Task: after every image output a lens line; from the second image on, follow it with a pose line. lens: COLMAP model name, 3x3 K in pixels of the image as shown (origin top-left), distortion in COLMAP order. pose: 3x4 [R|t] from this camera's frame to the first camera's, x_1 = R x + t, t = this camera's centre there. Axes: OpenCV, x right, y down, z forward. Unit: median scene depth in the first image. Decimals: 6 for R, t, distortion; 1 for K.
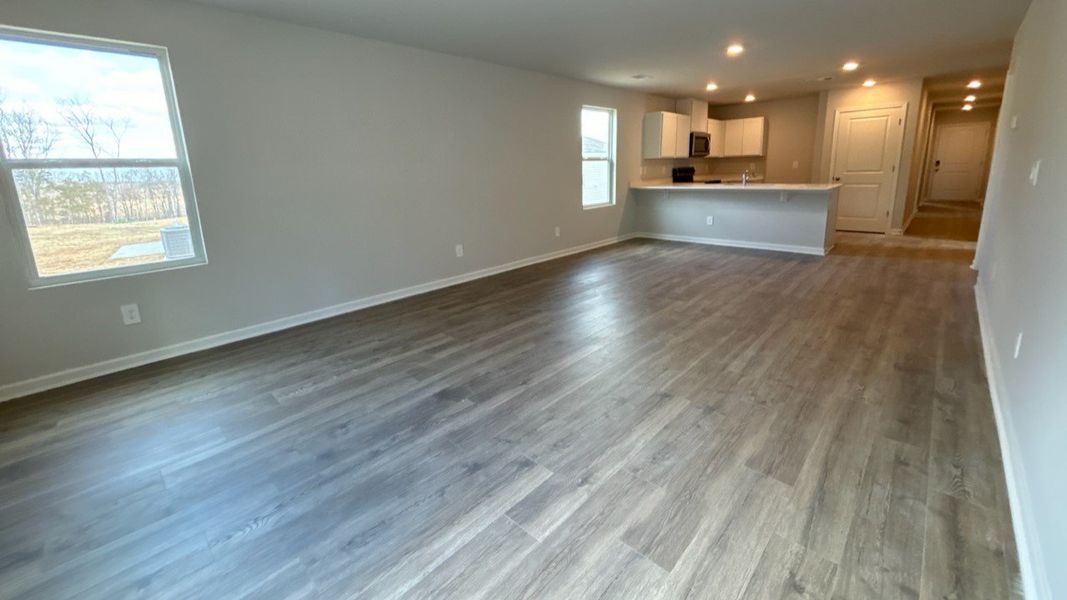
lens RADIAL K [[431.2, 0, 533.3], [0, 431.2, 258.5], [0, 0, 1]] dist [-0.000336, -0.000002]
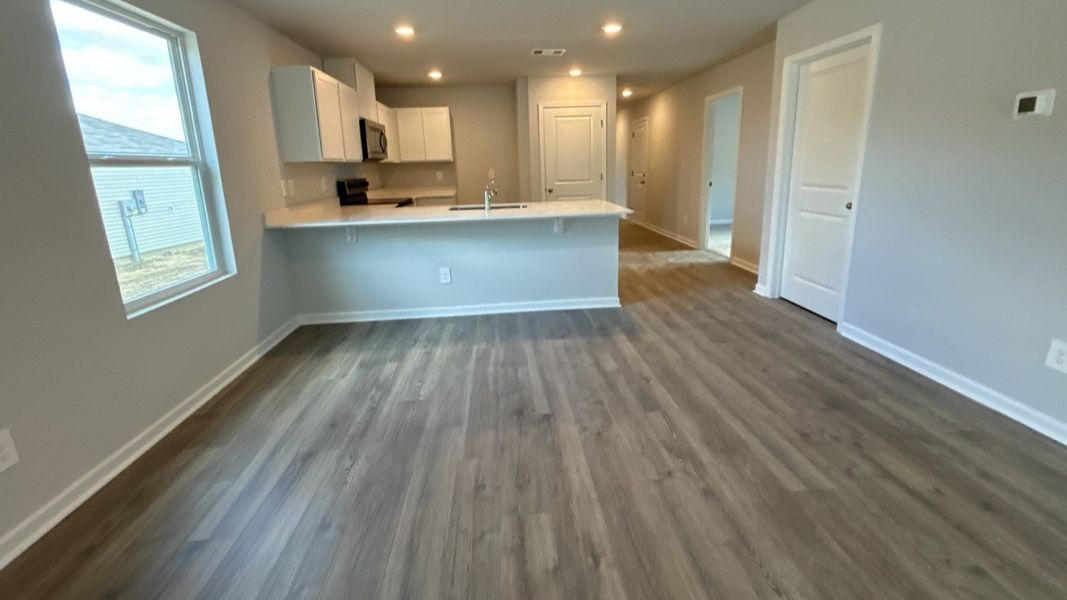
lens RADIAL K [[431.2, 0, 533.3], [0, 431.2, 258.5], [0, 0, 1]] dist [-0.000336, -0.000002]
pose [[0.669272, -0.150999, 0.727512, 0.076308], [0.163305, 0.985084, 0.054228, -0.106507], [-0.724849, 0.082514, 0.683948, 0.474321]]
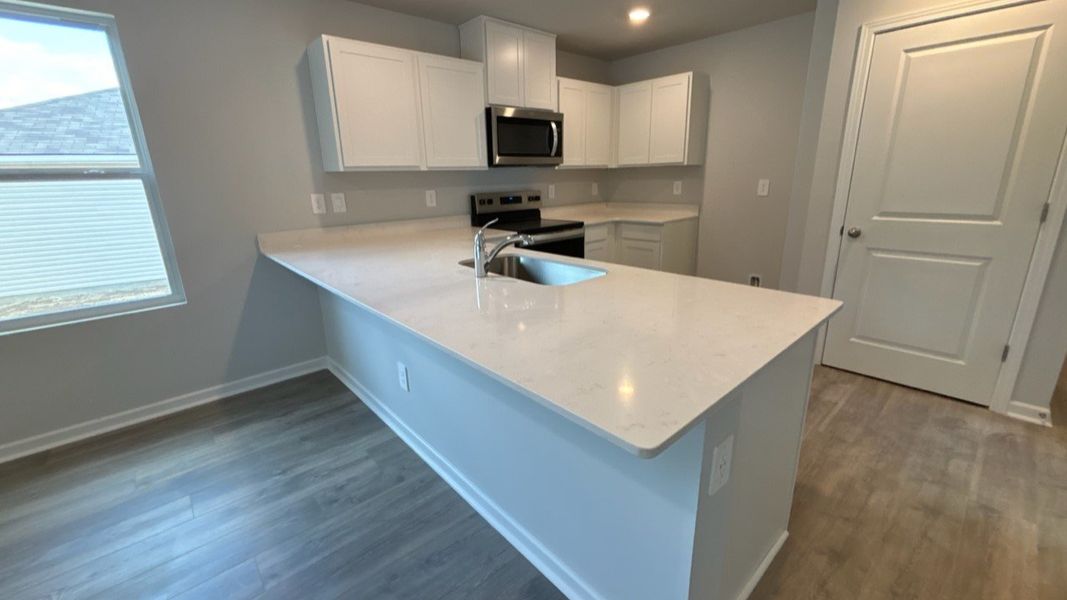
lens RADIAL K [[428.9, 0, 533.5], [0, 428.9, 300.0], [0, 0, 1]] dist [0.000857, 0.000107]
pose [[0.996460, 0.028401, -0.079126, 0.465766], [-0.022099, 0.996597, 0.079406, -0.150438], [0.081112, -0.077377, 0.993697, 0.615456]]
